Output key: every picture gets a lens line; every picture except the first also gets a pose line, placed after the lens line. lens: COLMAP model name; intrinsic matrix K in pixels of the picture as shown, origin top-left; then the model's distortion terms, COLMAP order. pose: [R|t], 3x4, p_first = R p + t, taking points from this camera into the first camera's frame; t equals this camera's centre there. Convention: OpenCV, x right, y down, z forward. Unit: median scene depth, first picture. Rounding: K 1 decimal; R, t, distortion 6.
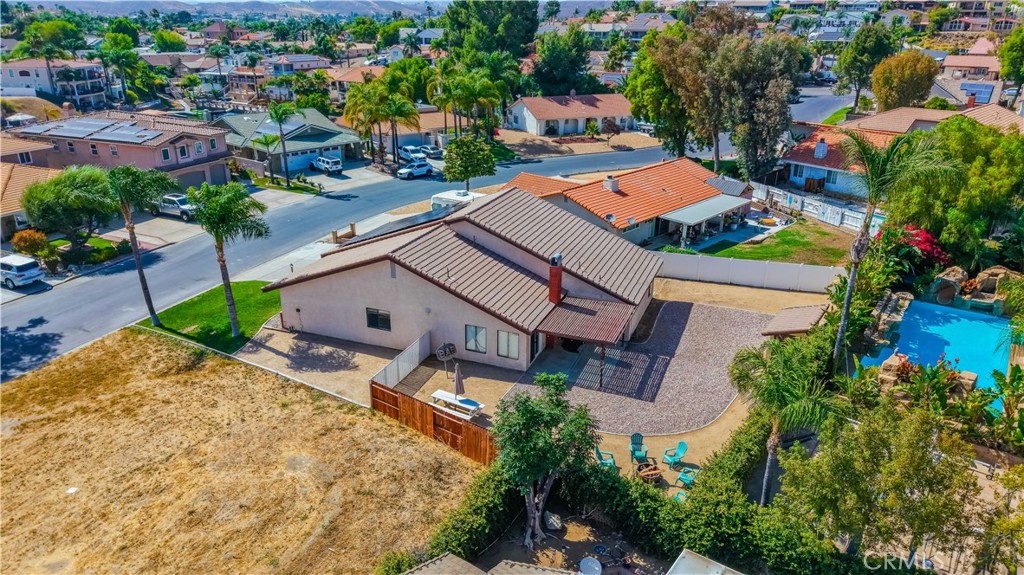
lens RADIAL K [[683.8, 0, 513.2], [0, 683.8, 286.1], [0, 0, 1]] dist [0.022585, -0.025306]
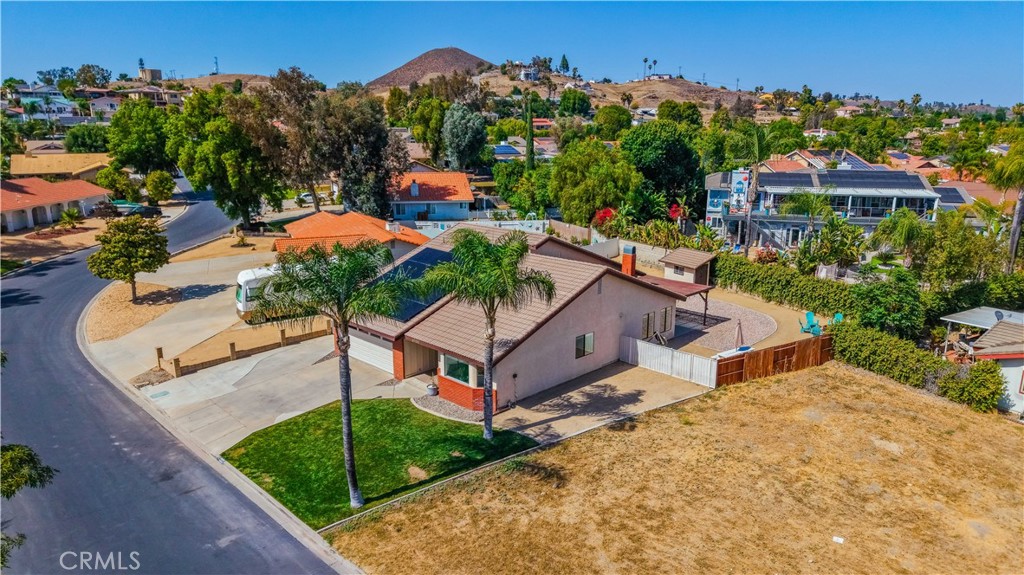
lens RADIAL K [[683.8, 0, 511.5], [0, 683.8, 292.1], [0, 0, 1]] dist [0.022585, -0.025306]
pose [[0.397572, -0.226429, 0.889194, -1.062434], [0.332531, 0.938753, 0.090369, -0.140000], [-0.855196, 0.259756, 0.448517, 0.638608]]
